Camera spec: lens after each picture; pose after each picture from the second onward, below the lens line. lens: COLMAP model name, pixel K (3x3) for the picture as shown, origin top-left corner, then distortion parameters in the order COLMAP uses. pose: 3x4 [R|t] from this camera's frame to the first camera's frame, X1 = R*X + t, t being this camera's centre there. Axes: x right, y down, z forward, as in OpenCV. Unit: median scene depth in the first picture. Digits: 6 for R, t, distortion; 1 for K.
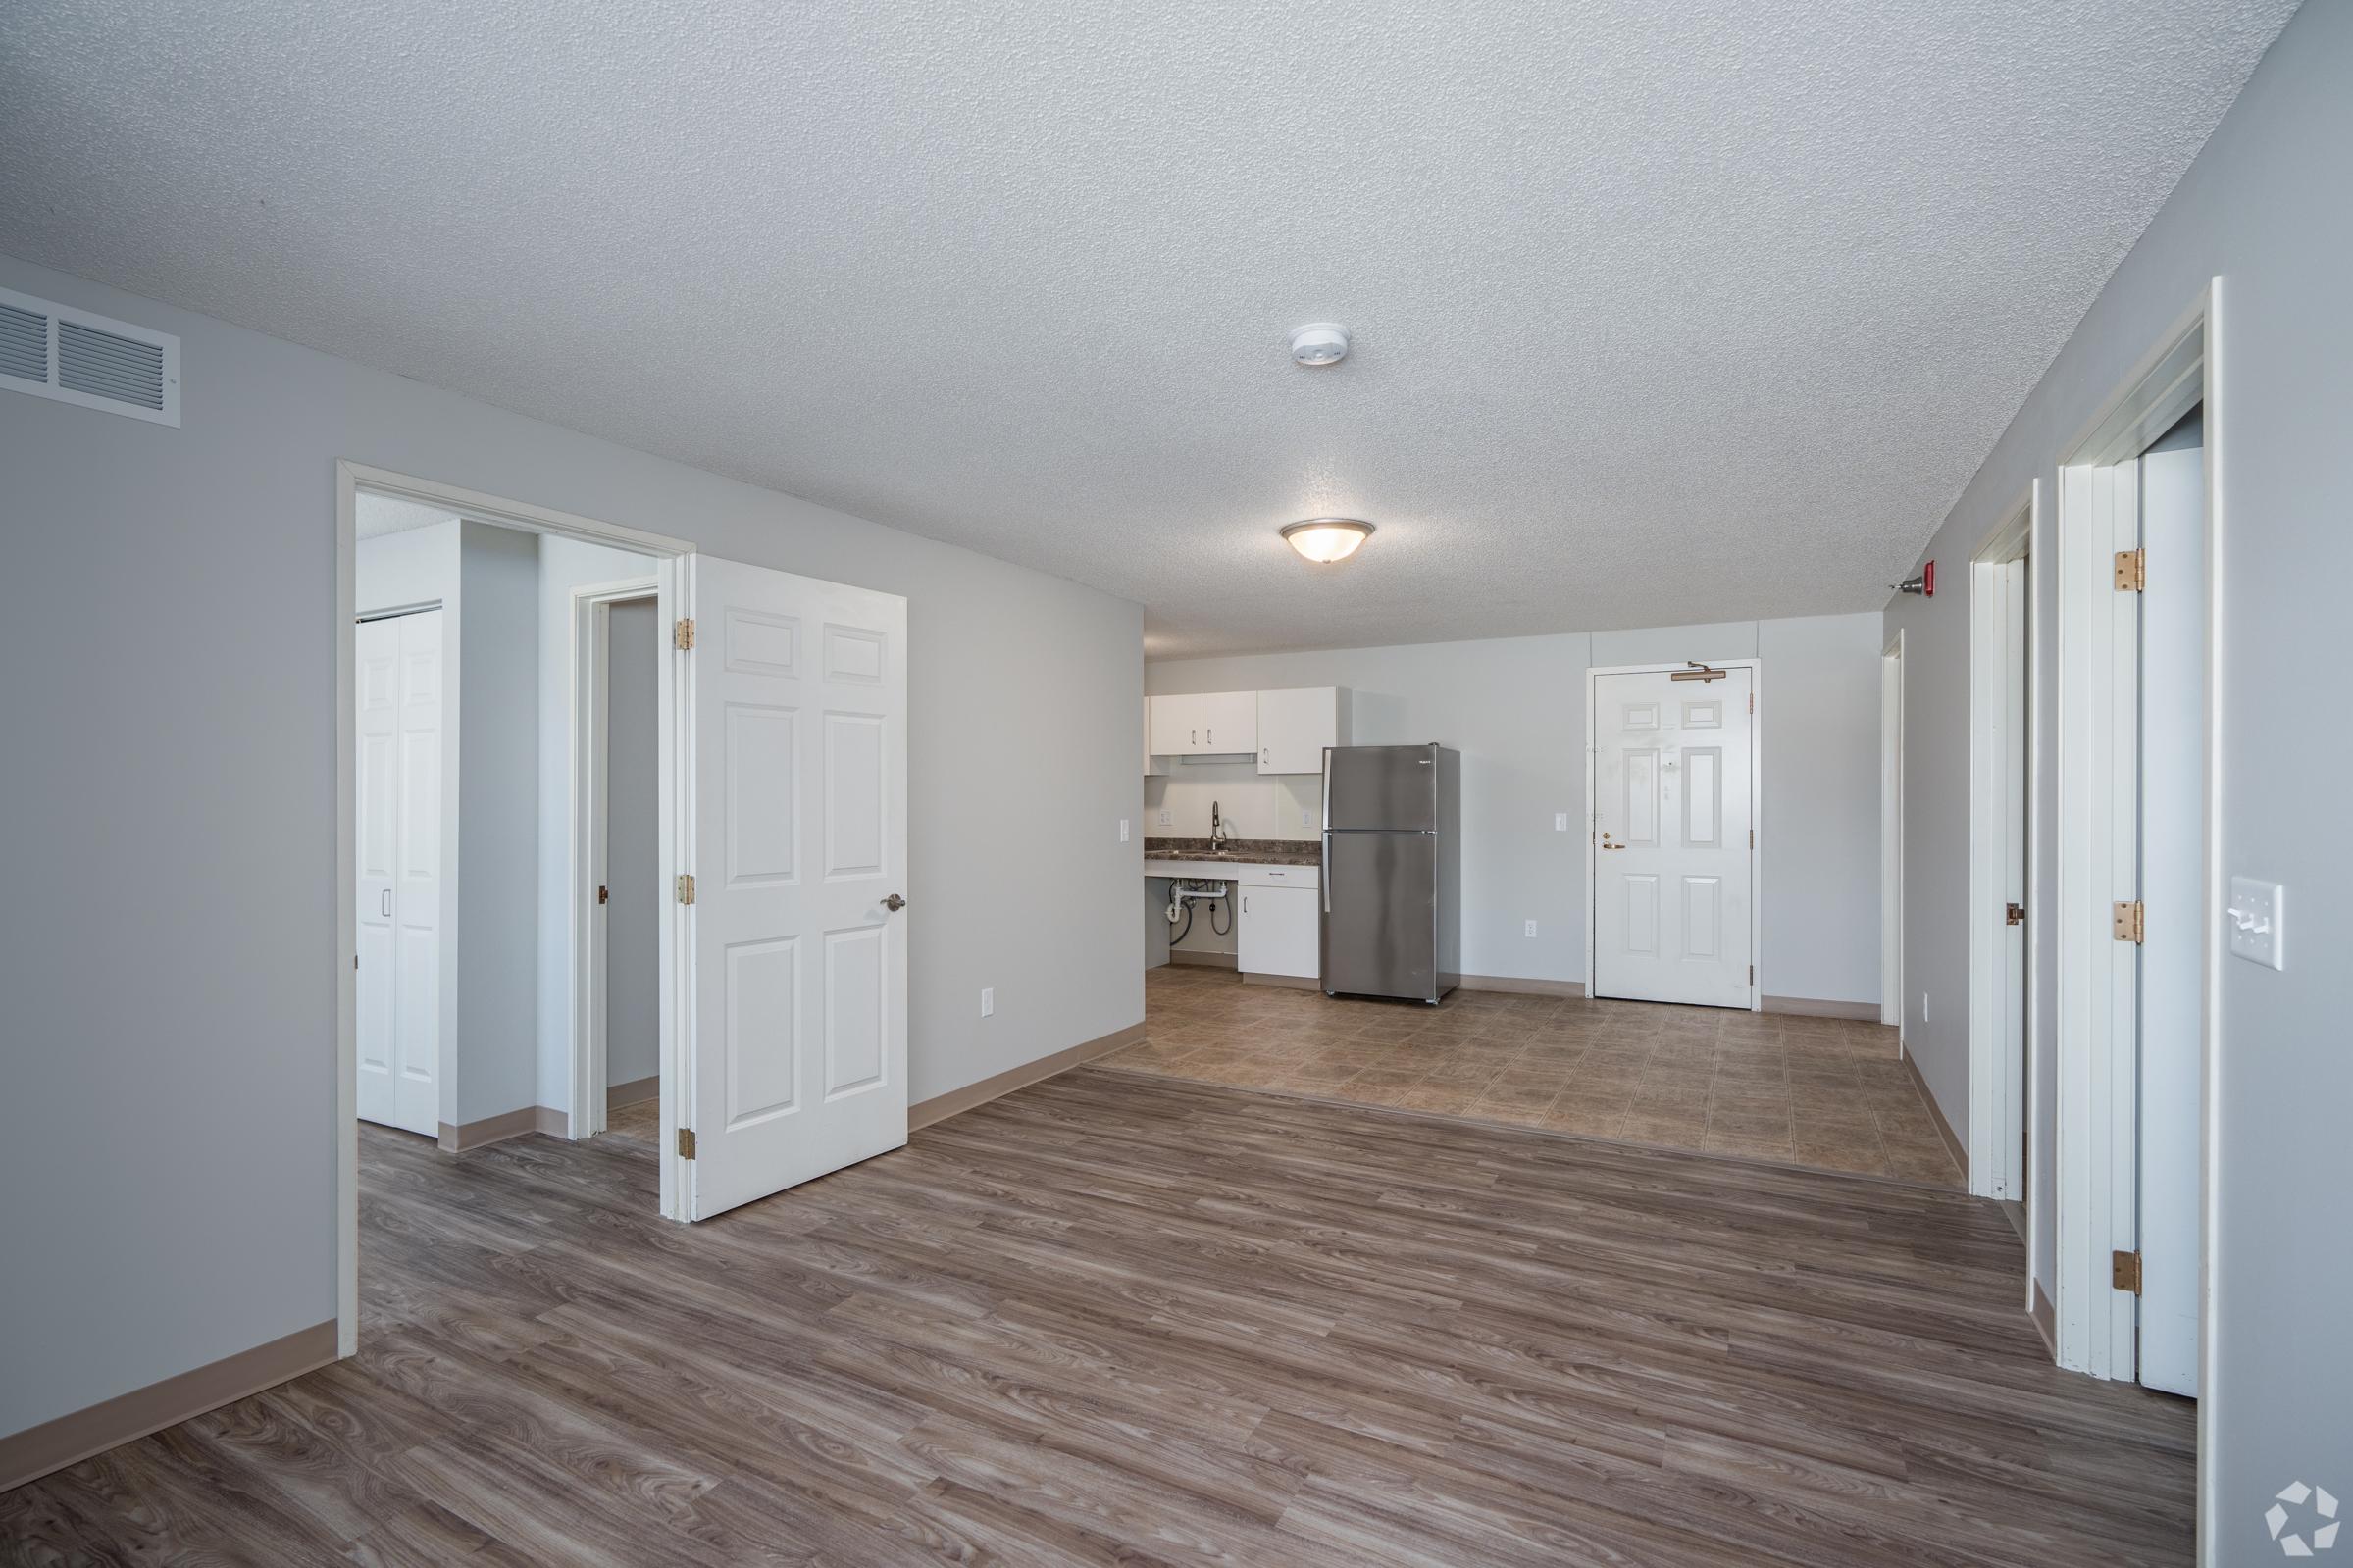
lens RADIAL K [[1058.8, 0, 1172.5], [0, 1058.8, 789.0], [0, 0, 1]] dist [-0.000651, -0.000059]
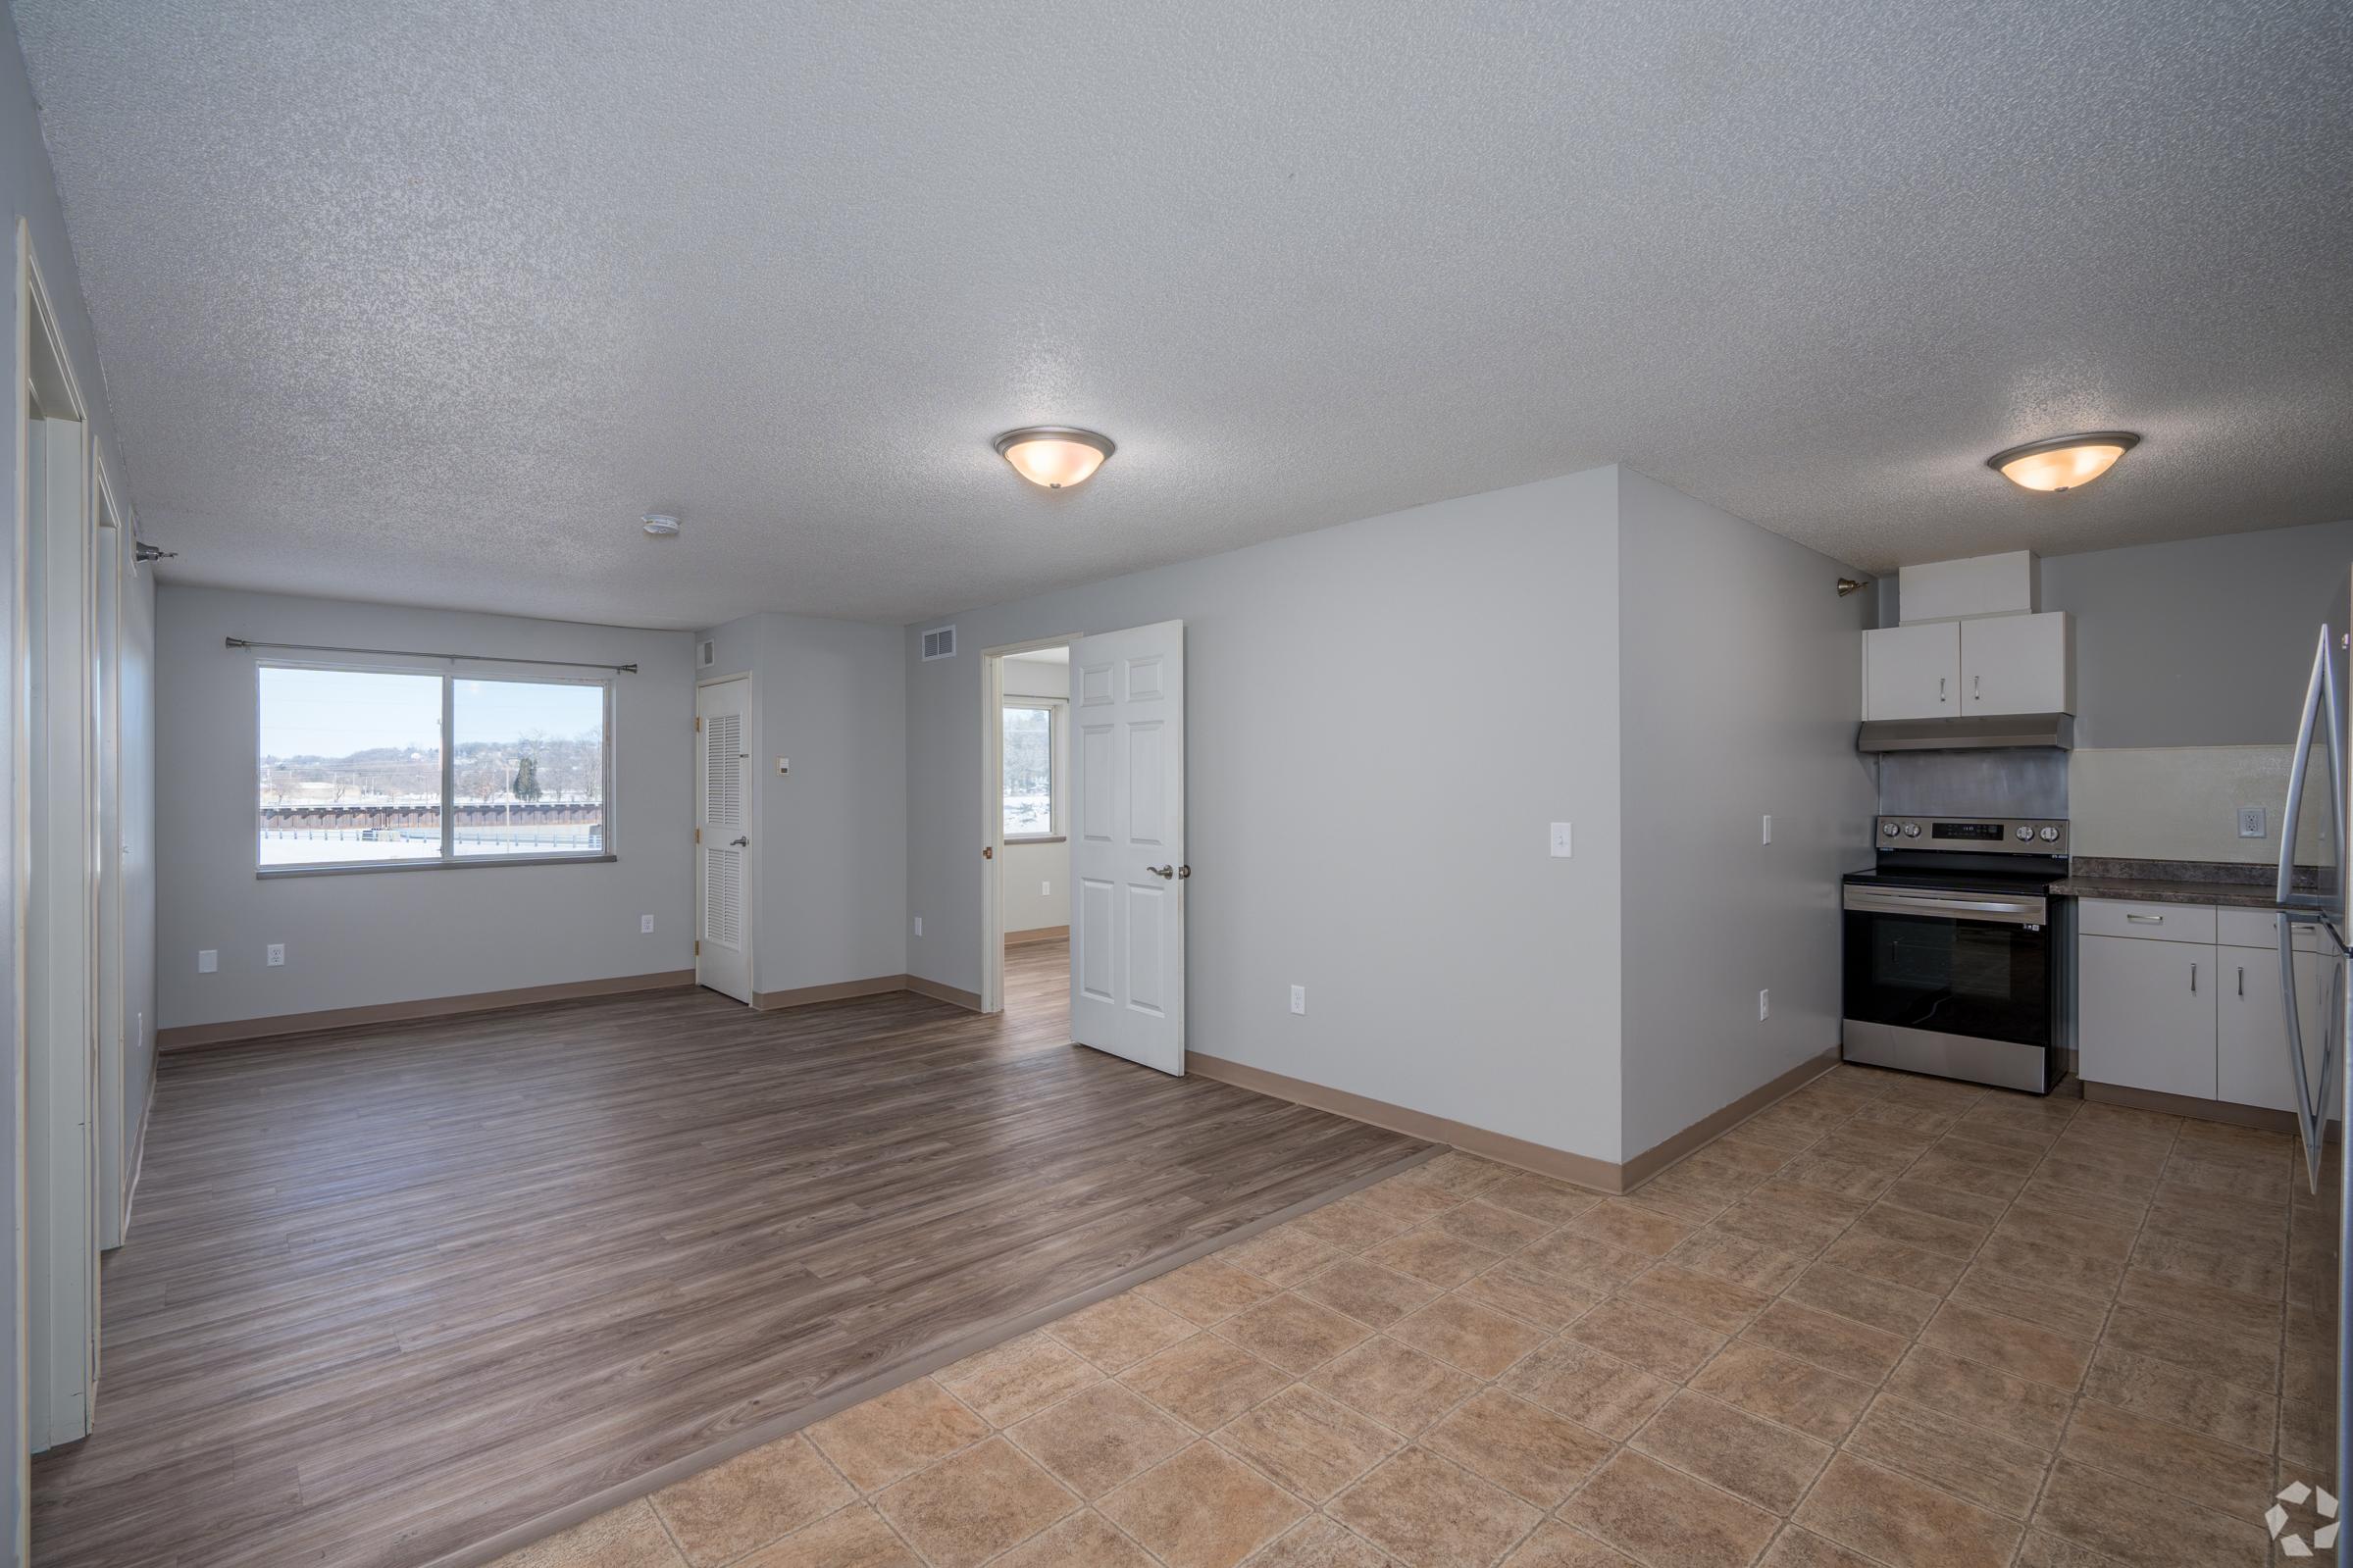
lens RADIAL K [[1058.8, 0, 1172.5], [0, 1058.8, 789.0], [0, 0, 1]] dist [-0.000651, -0.000059]
pose [[-0.318368, 0.006938, -0.947942, 0.949309], [0.009686, 0.999945, 0.004065, 0.006341], [0.947918, -0.007887, -0.318417, 1.481488]]
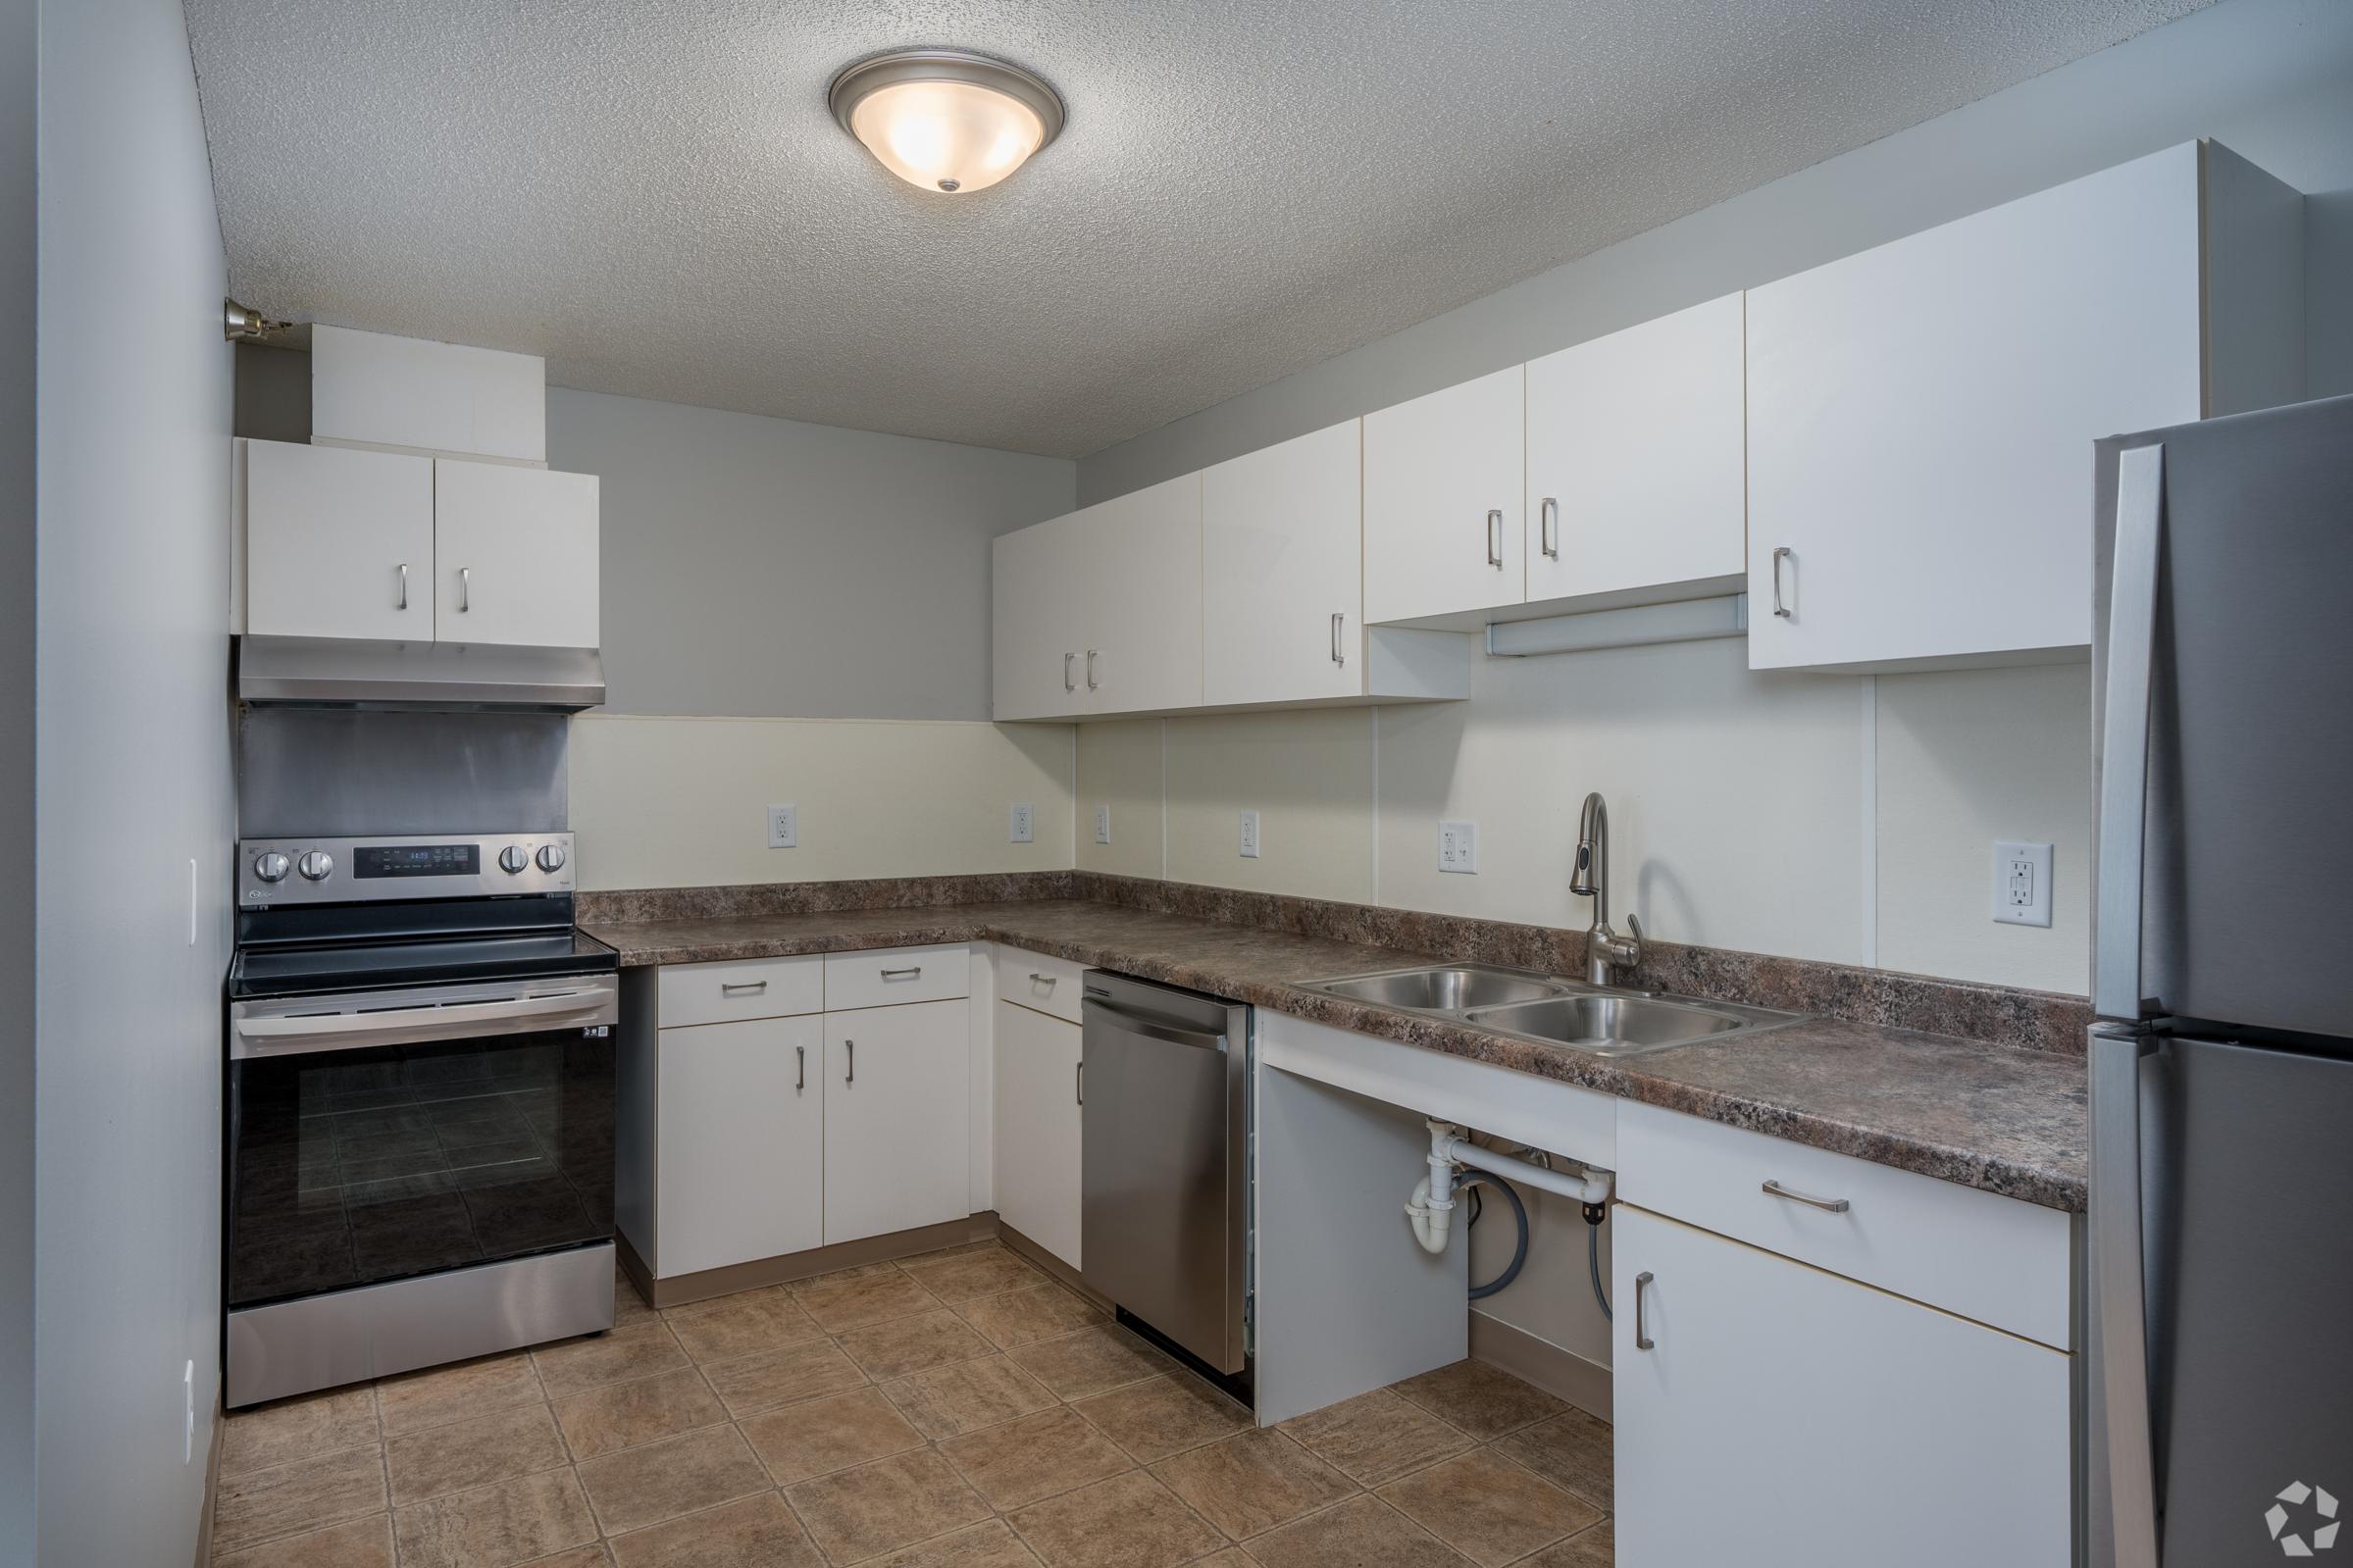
lens RADIAL K [[1339.8, 0, 1180.0], [0, 1339.8, 757.3], [0, 0, 1]] dist [-0.000498, -0.000466]
pose [[0.885900, -0.002253, -0.463871, 0.216517], [0.002428, 0.999997, -0.000219, 0.006319], [0.463870, -0.000932, 0.885903, 1.447216]]
